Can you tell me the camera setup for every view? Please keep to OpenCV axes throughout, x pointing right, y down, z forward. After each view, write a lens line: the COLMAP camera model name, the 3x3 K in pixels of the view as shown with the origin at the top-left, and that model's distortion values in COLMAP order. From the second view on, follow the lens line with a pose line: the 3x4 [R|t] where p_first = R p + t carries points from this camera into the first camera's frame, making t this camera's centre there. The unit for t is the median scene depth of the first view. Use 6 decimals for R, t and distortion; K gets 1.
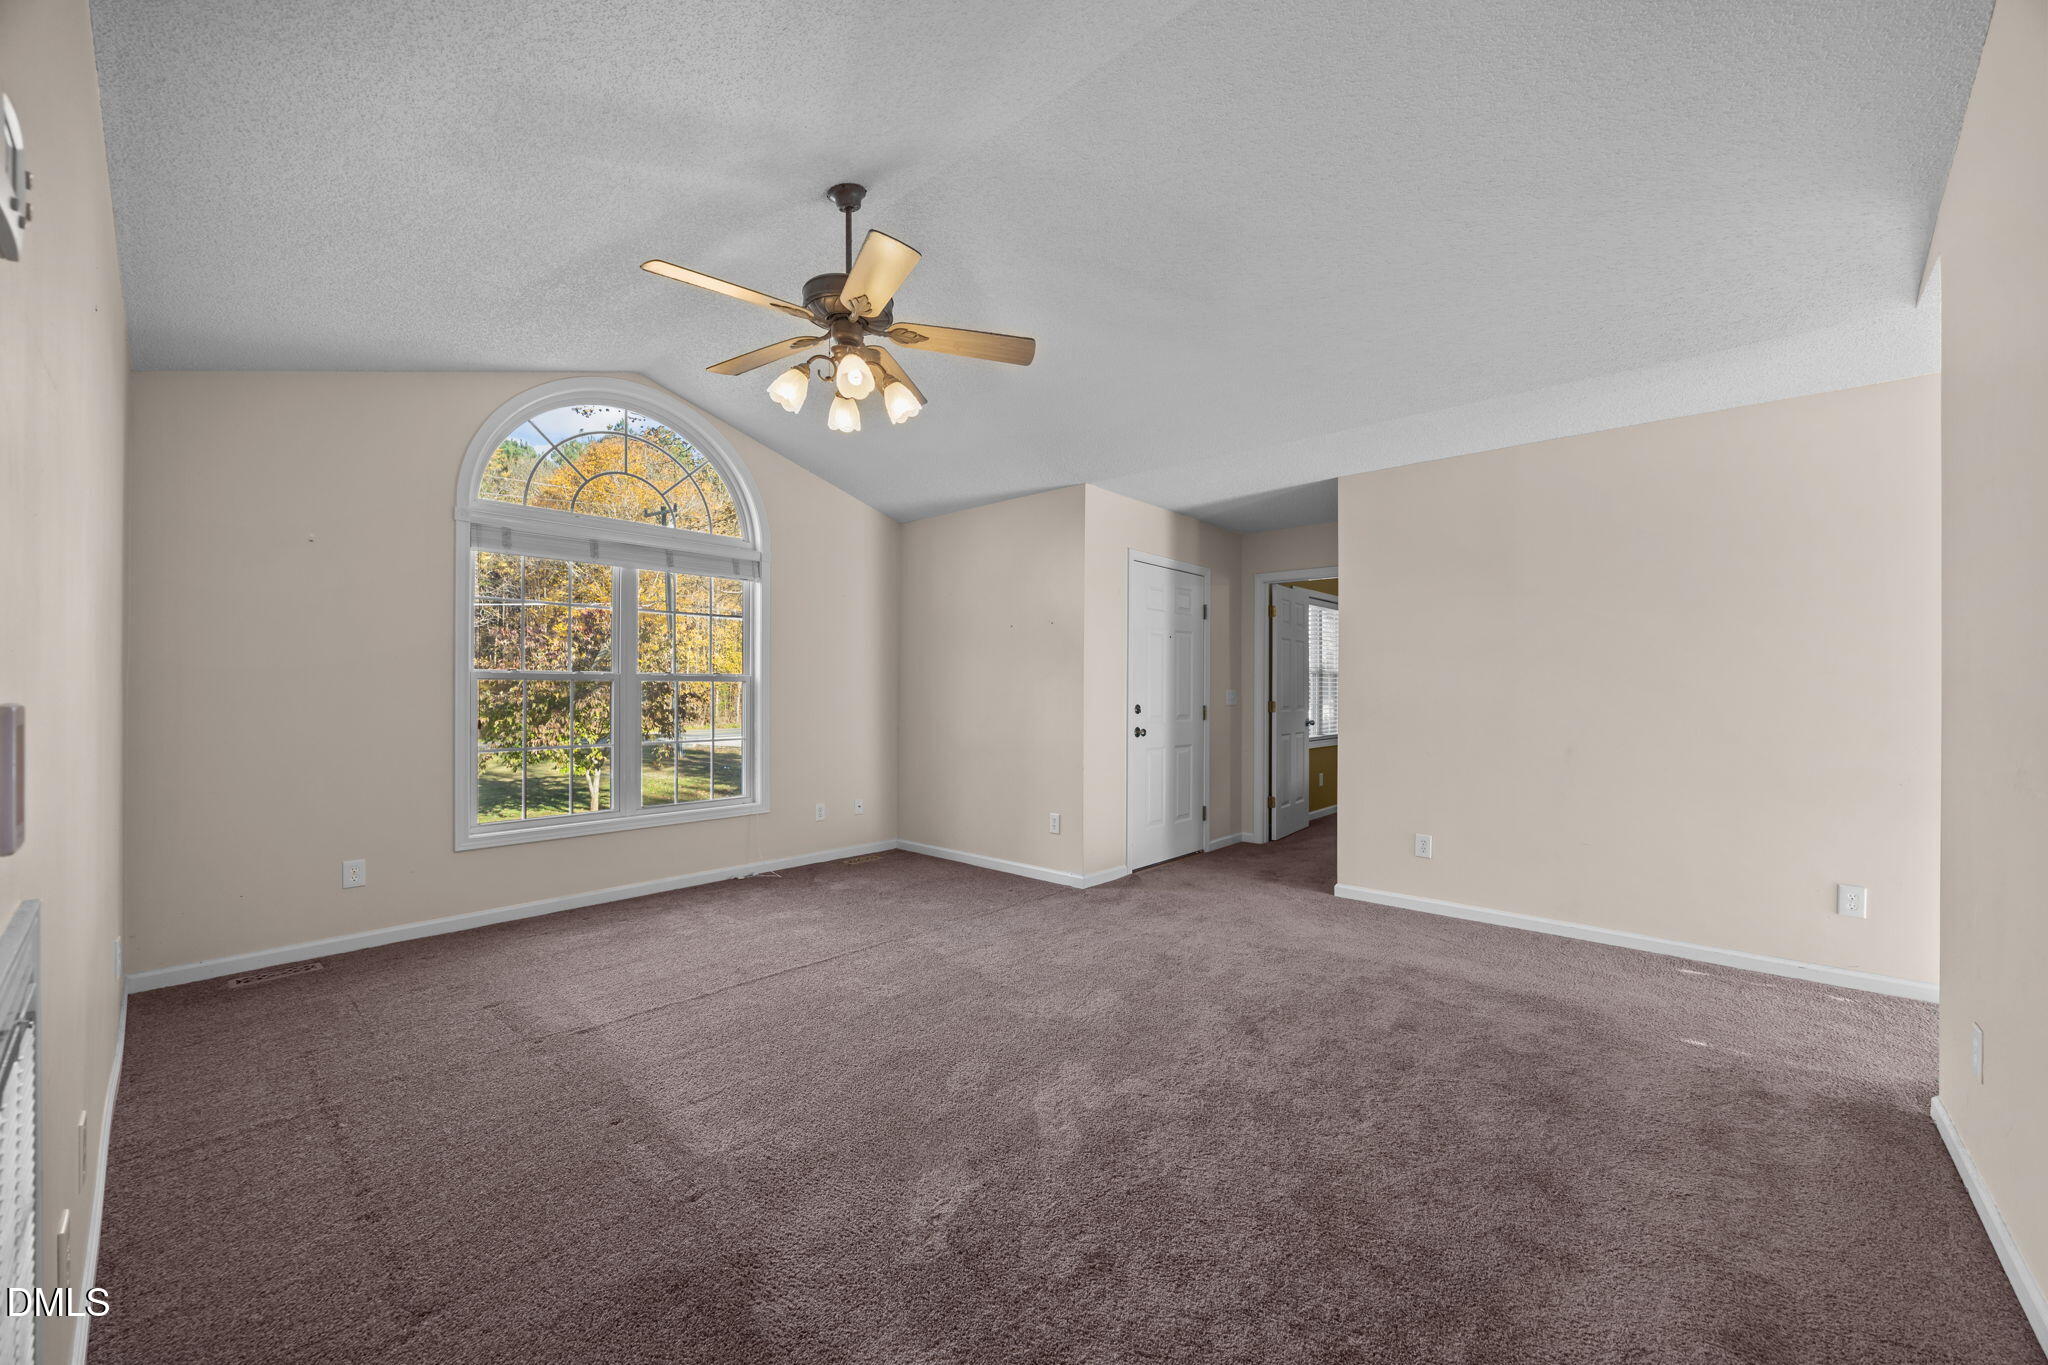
lens RADIAL K [[784.6, 0, 1018.5], [0, 784.6, 689.8], [0, 0, 1]] dist [-0.001964, 0.000080]
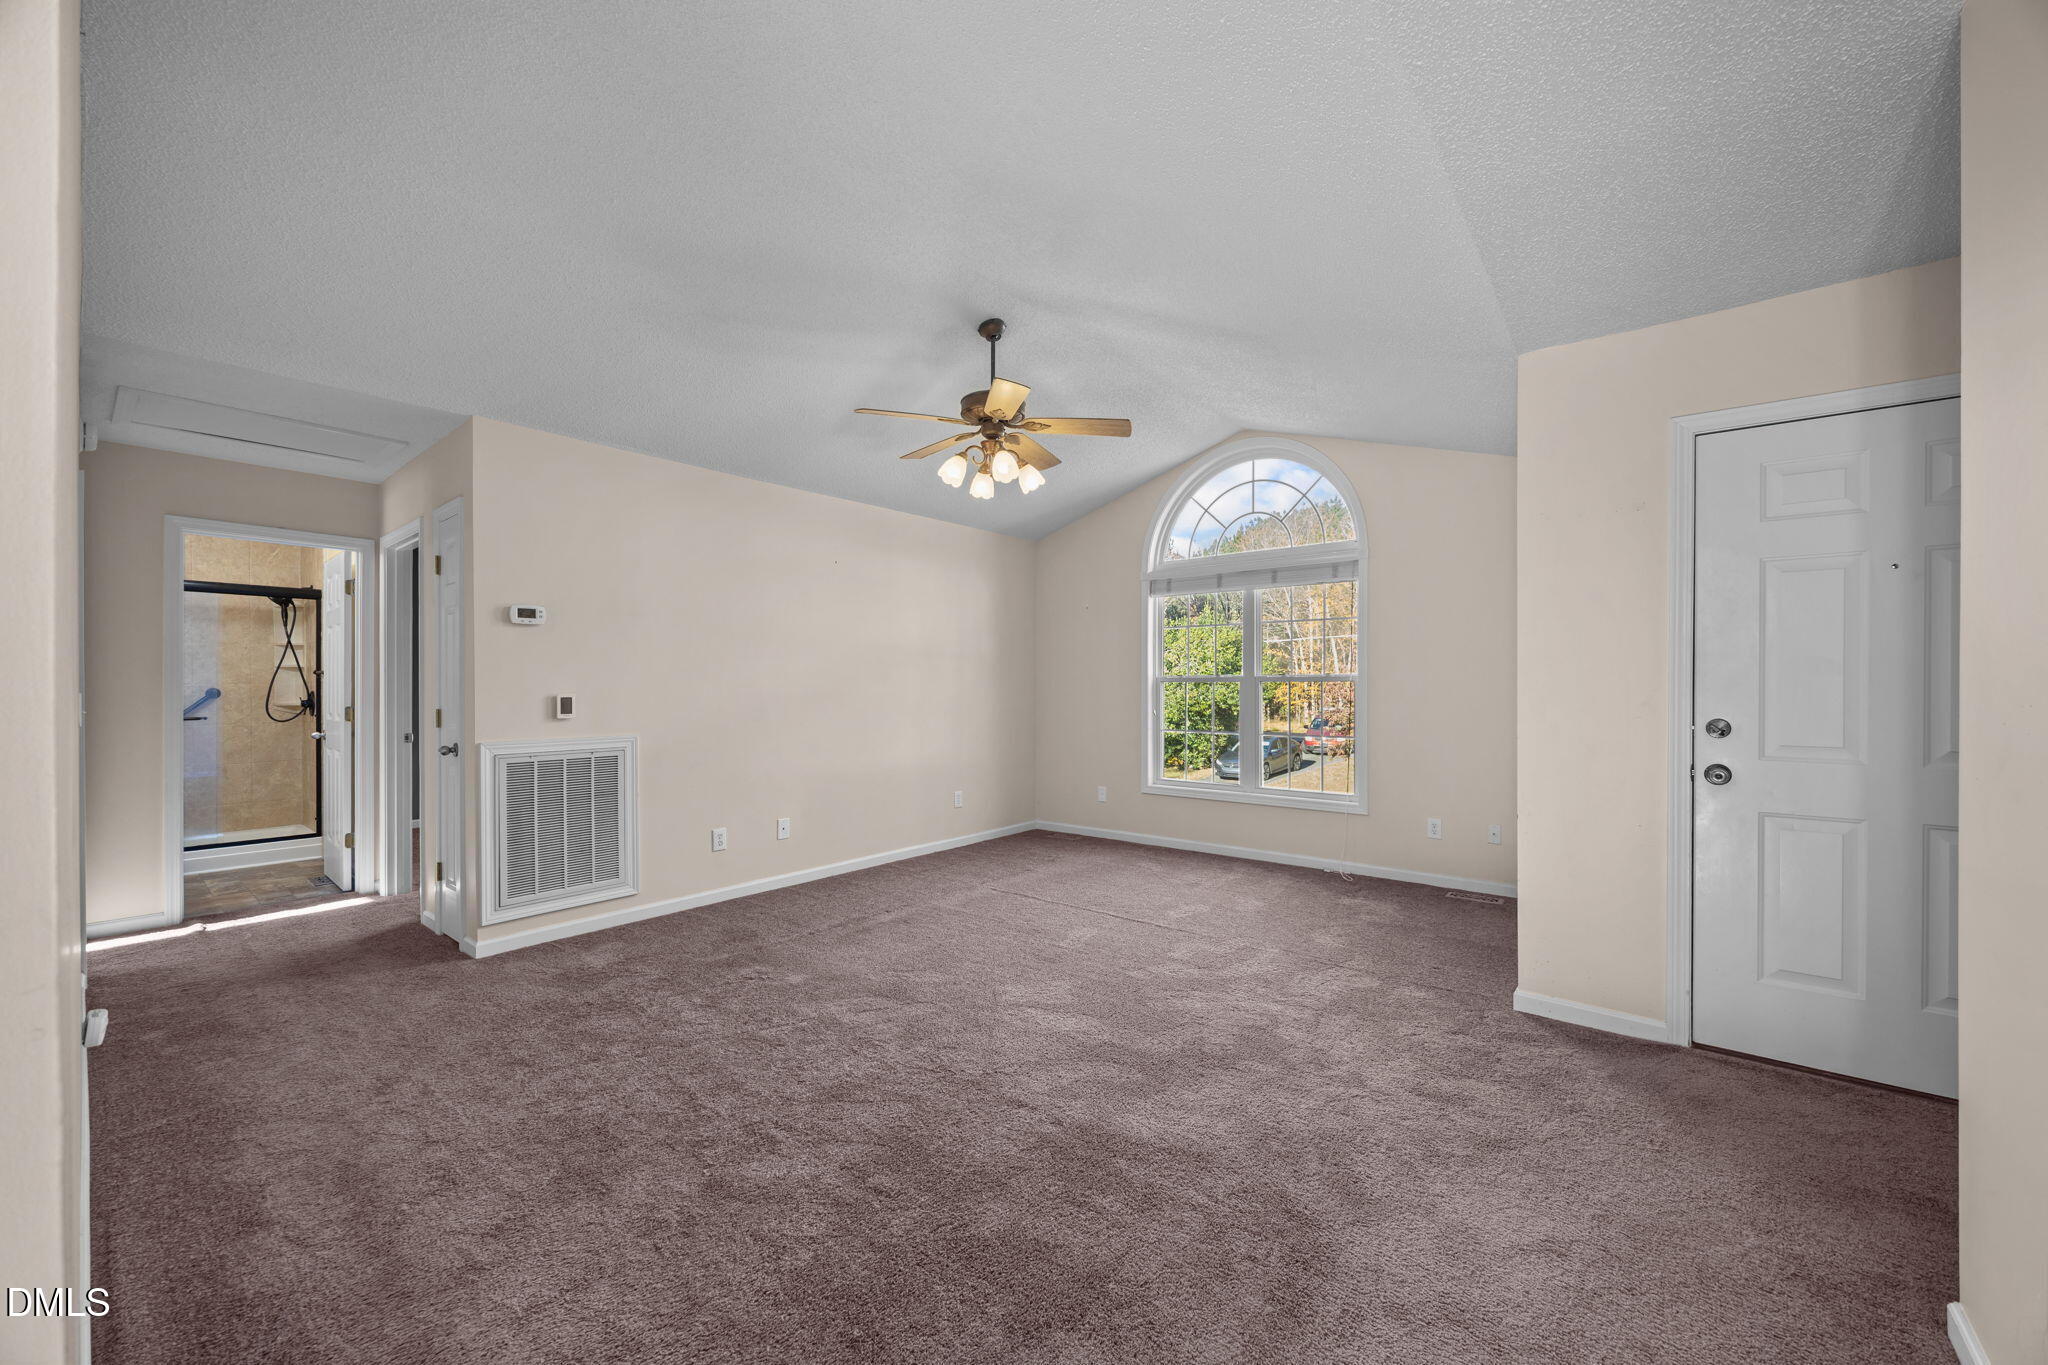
lens RADIAL K [[784.6, 0, 1069.6], [0, 784.6, 690.9], [0, 0, 1]] dist [-0.001964, 0.000080]
pose [[0.074674, 0.000690, -0.997208, 0.691066], [0.000337, 1.000000, 0.000717, 0.001121], [0.997208, -0.000390, 0.074674, 0.617675]]
